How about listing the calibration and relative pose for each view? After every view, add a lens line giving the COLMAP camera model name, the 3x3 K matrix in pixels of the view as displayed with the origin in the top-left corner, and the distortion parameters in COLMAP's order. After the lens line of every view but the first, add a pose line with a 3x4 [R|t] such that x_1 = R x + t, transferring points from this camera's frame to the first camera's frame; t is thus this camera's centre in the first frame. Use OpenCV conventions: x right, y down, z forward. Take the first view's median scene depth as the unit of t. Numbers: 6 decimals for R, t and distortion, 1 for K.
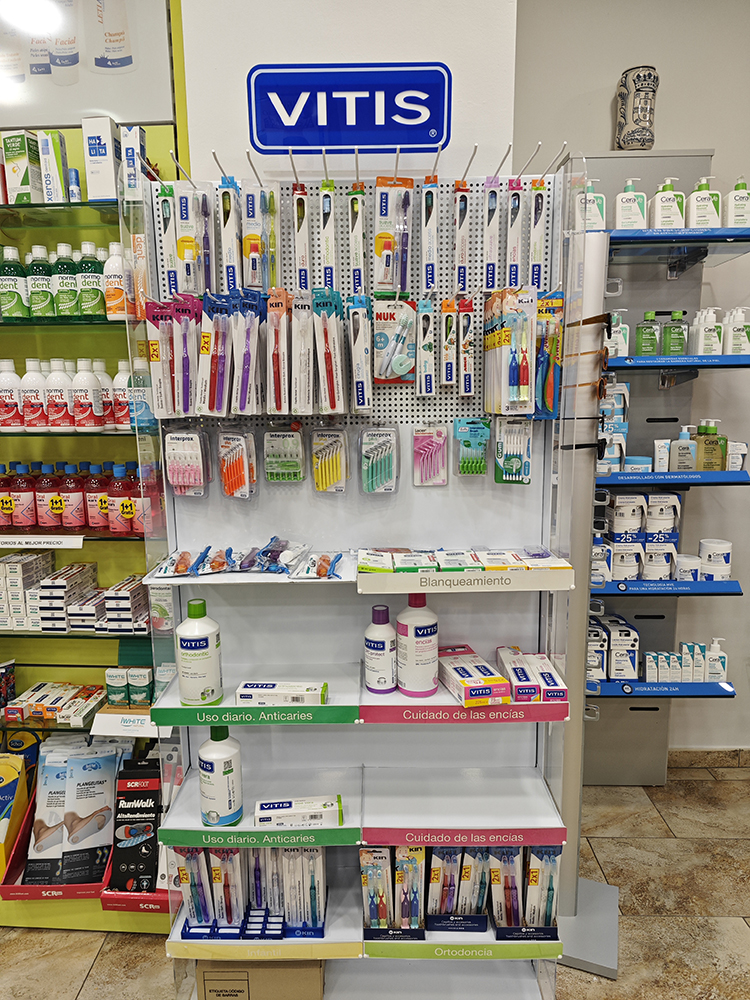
lens RADIAL K [[666.5, 0, 373.4], [0, 666.5, 507.0], [0, 0, 1]] dist [0.051450, -0.037806]
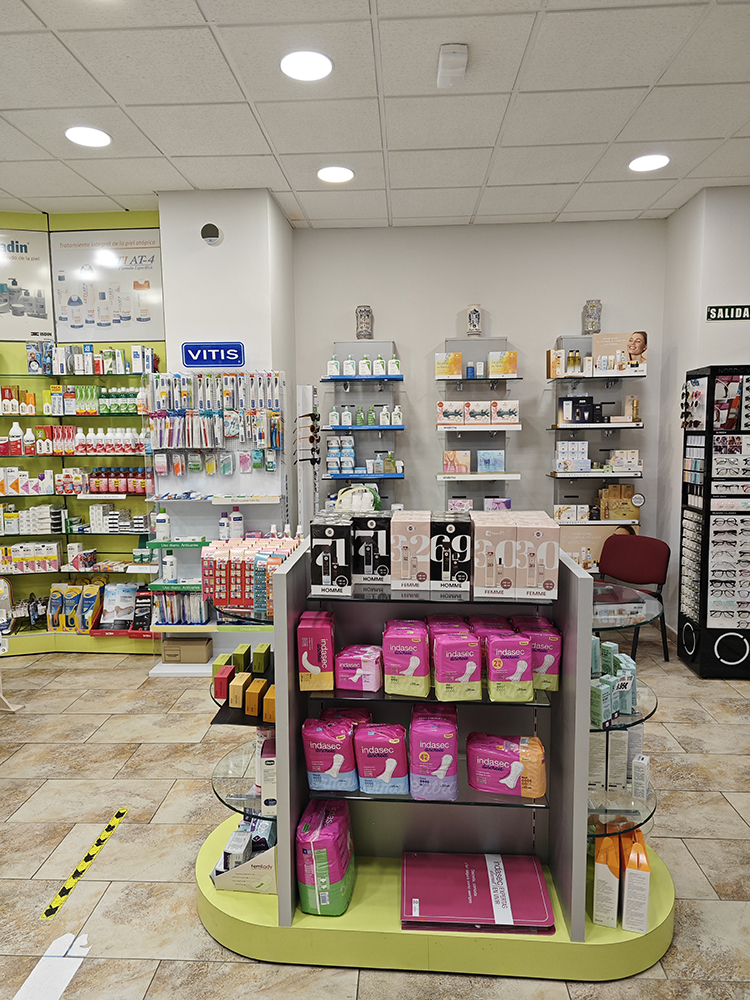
lens RADIAL K [[666.5, 0, 381.0], [0, 666.5, 495.7], [0, 0, 1]] dist [0.051450, -0.037806]
pose [[0.999271, 0.004153, -0.037955, 0.806624], [-0.006894, 0.997353, -0.072377, 0.282047], [0.037554, 0.072586, 0.996655, -1.916861]]
